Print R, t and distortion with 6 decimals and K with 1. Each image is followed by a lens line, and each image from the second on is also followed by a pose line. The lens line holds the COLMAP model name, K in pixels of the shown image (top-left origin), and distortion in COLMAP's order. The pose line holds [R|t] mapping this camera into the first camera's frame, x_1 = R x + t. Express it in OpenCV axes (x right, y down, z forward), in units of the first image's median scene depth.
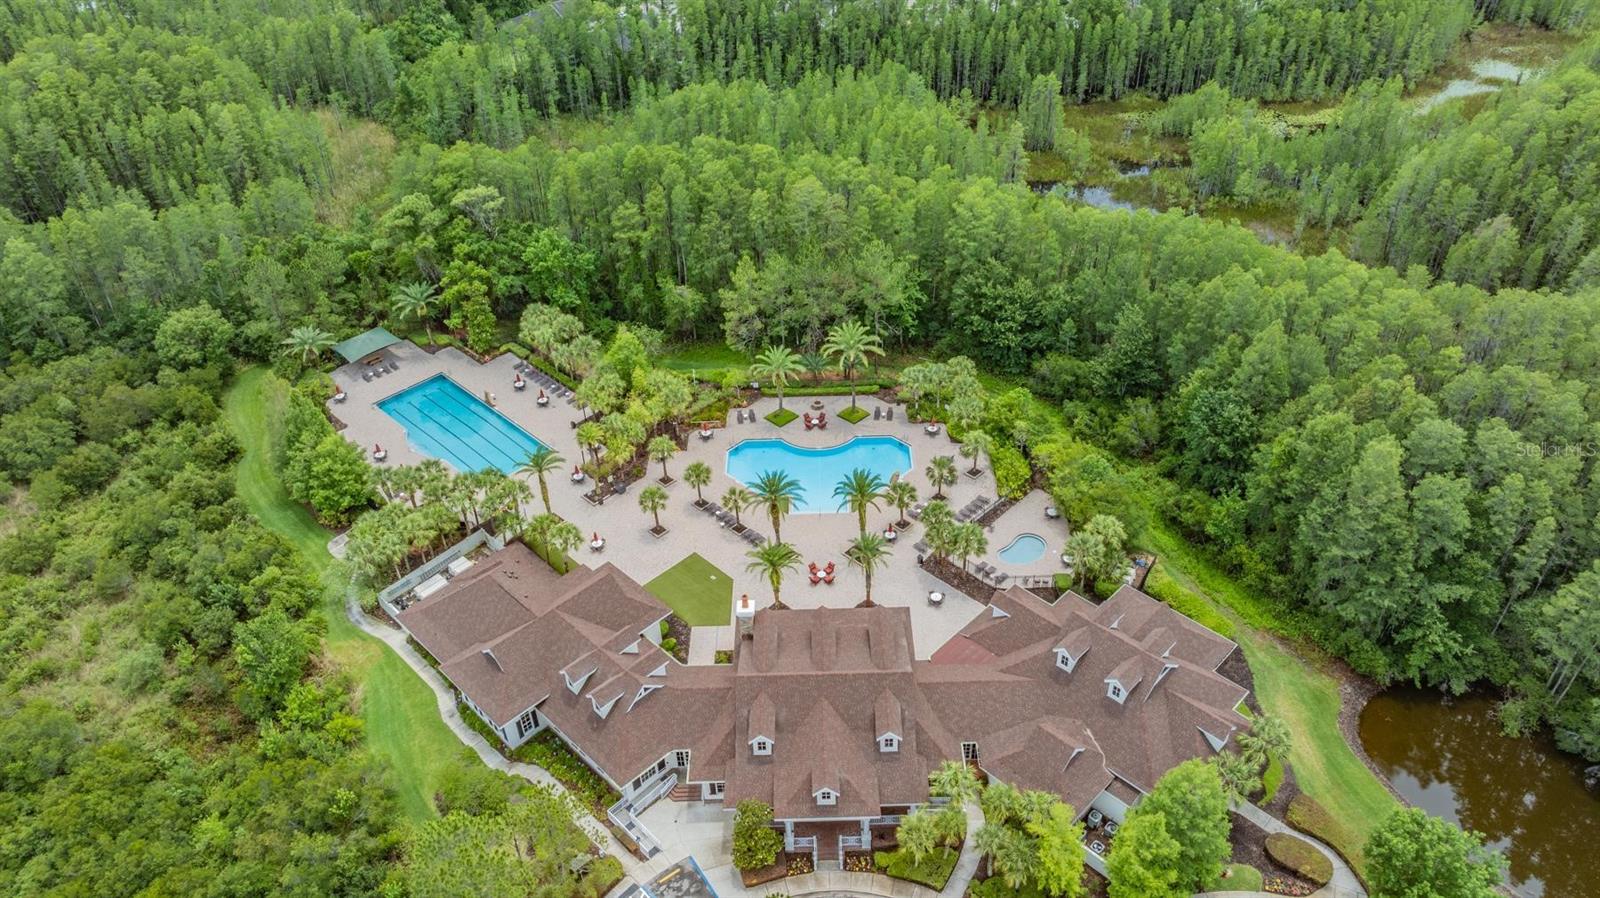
lens RADIAL K [[1106.1, 0, 804.1], [0, 1106.1, 445.9], [0, 0, 1]] dist [-0.015741, -0.007121]
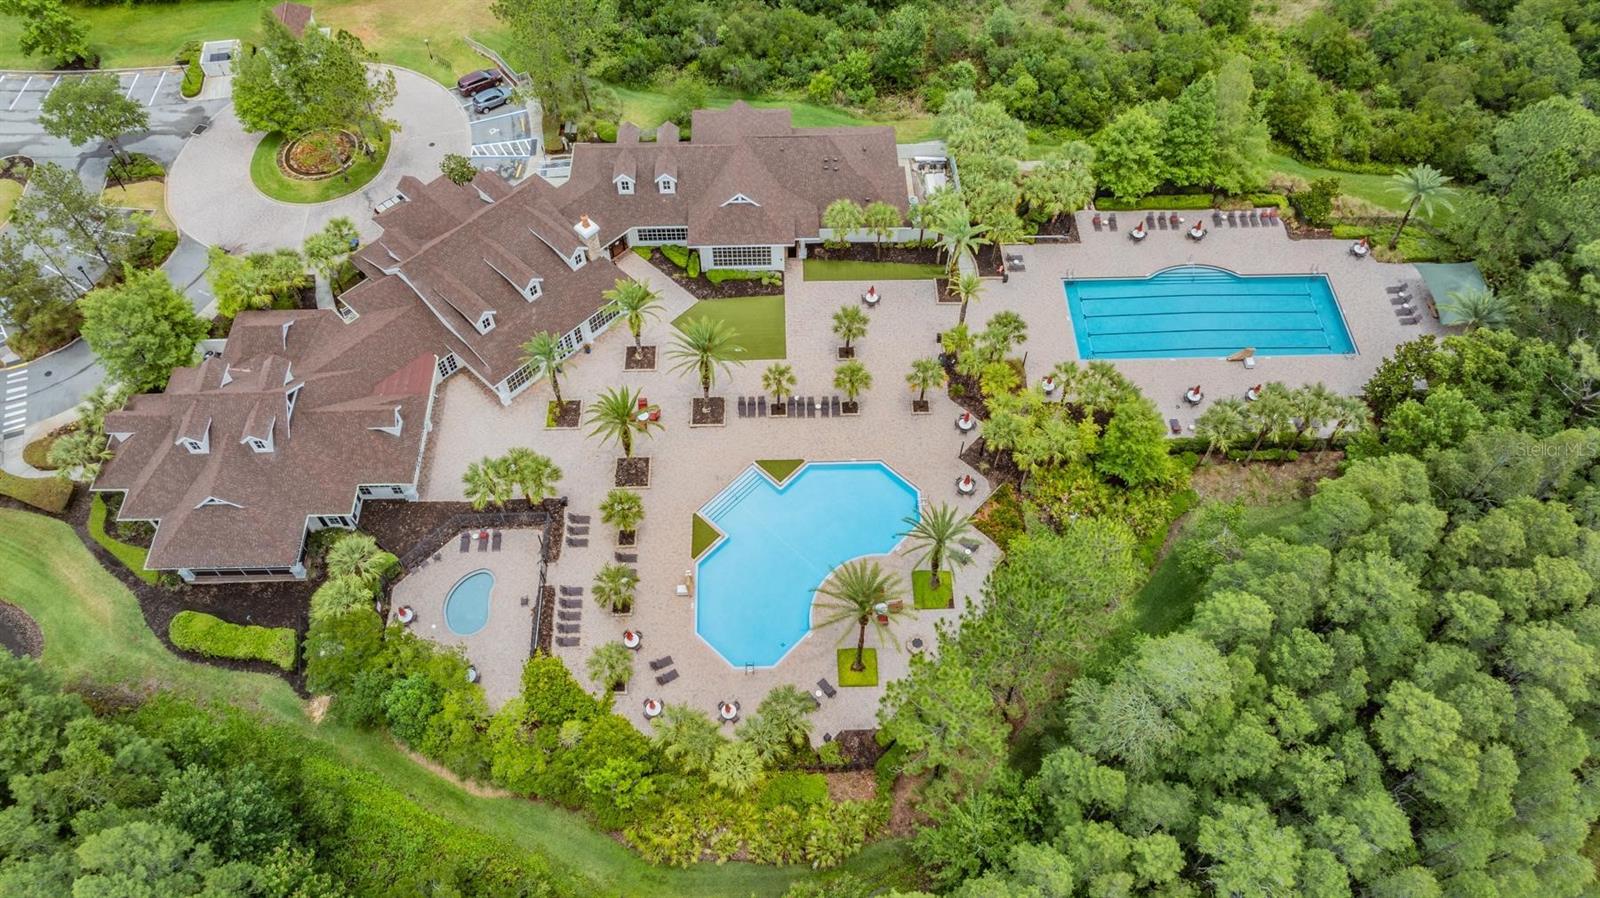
lens RADIAL K [[1106.1, 0, 821.3], [0, 1106.1, 457.9], [0, 0, 1]] dist [-0.015741, -0.007121]
pose [[-0.683249, 0.622276, -0.382024, 0.256987], [-0.421556, 0.091025, 0.902222, -0.680021], [0.596205, 0.777487, 0.200132, 0.902151]]
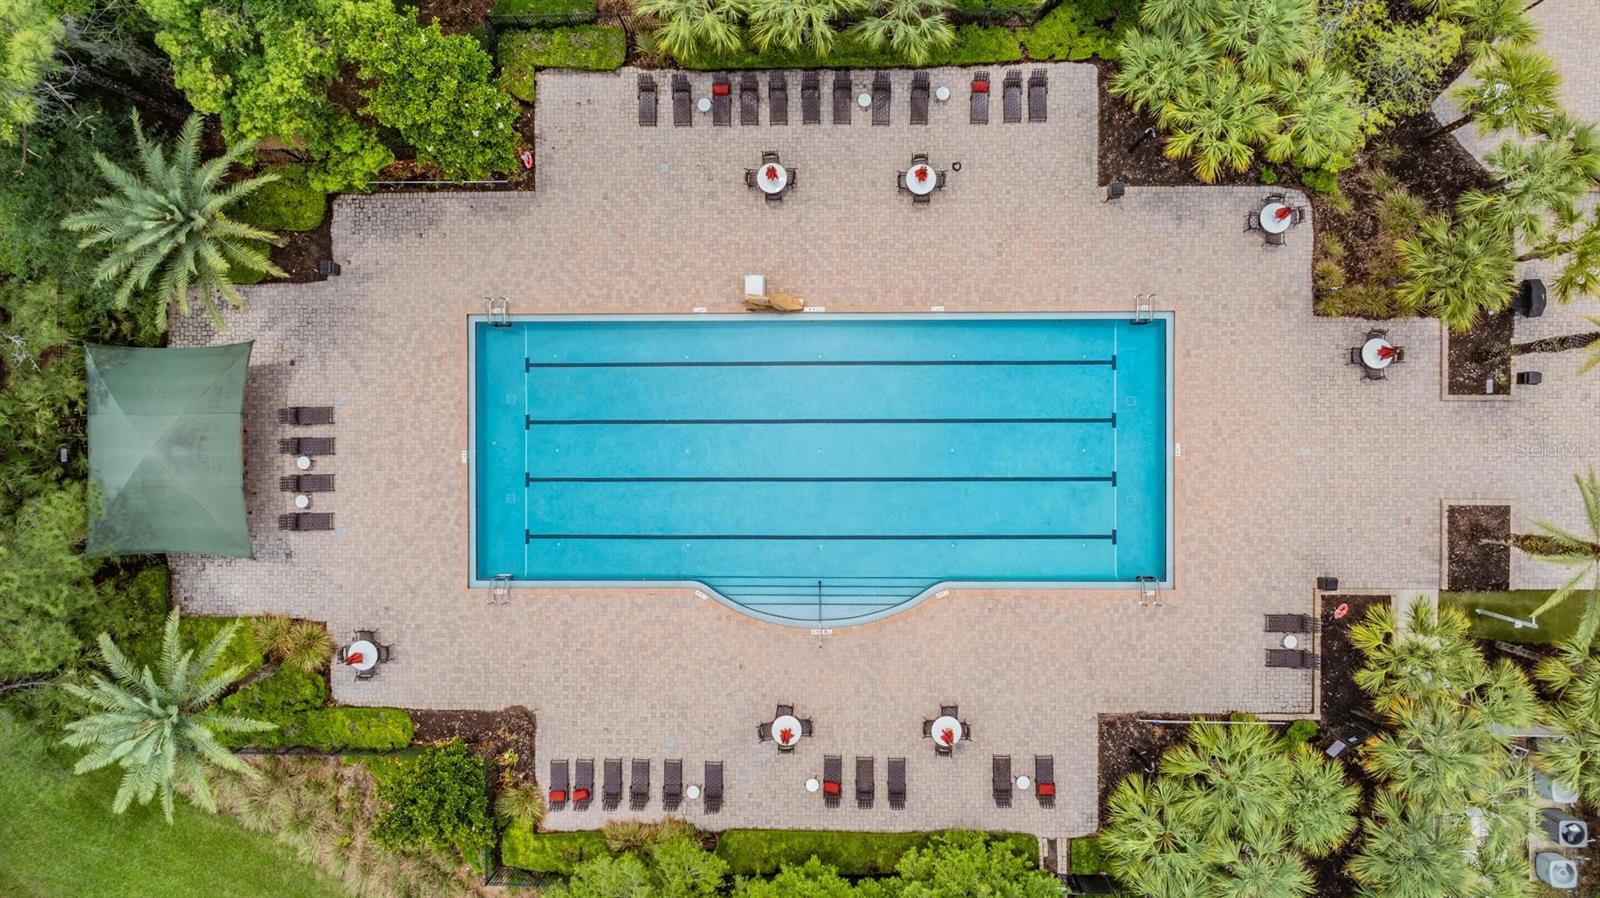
lens RADIAL K [[1106.1, 0, 793.5], [0, 1106.1, 443.8], [0, 0, 1]] dist [-0.015741, -0.007121]
pose [[0.709940, -0.704024, 0.018279, -0.376969], [0.421102, 0.445159, 0.790258, -0.300364], [-0.564498, -0.553338, 0.612502, 0.967194]]
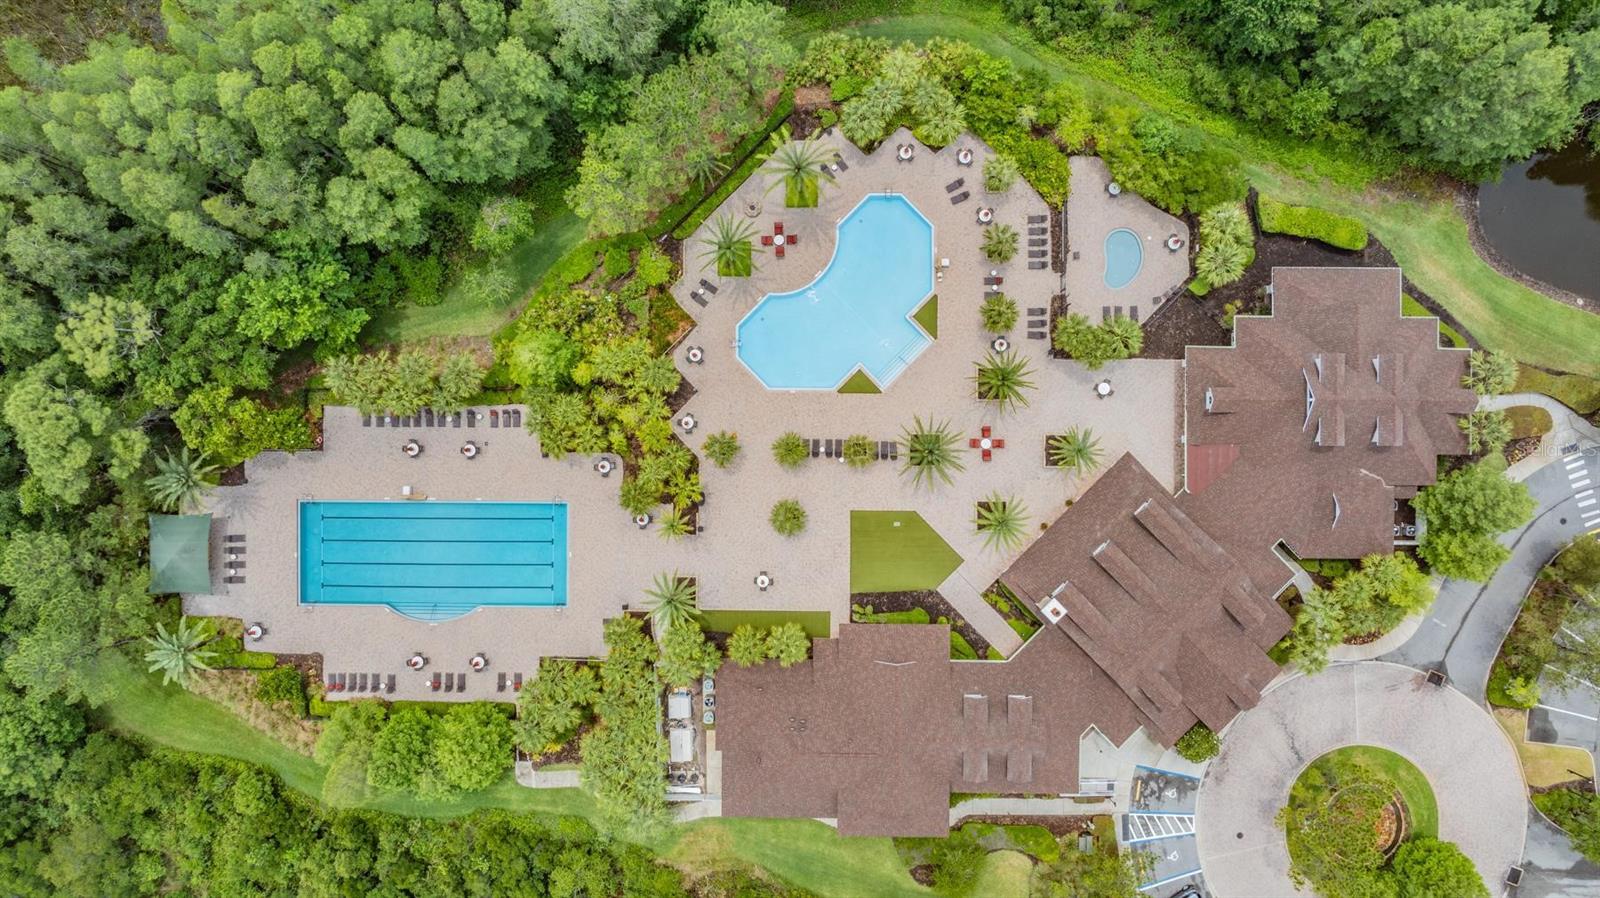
lens RADIAL K [[1106.1, 0, 802.4], [0, 1106.1, 445.8], [0, 0, 1]] dist [-0.015741, -0.007121]
pose [[0.715065, -0.698912, 0.014268, -0.102597], [0.415573, 0.441413, 0.795270, -0.647554], [-0.562122, -0.562740, 0.606088, 0.511888]]
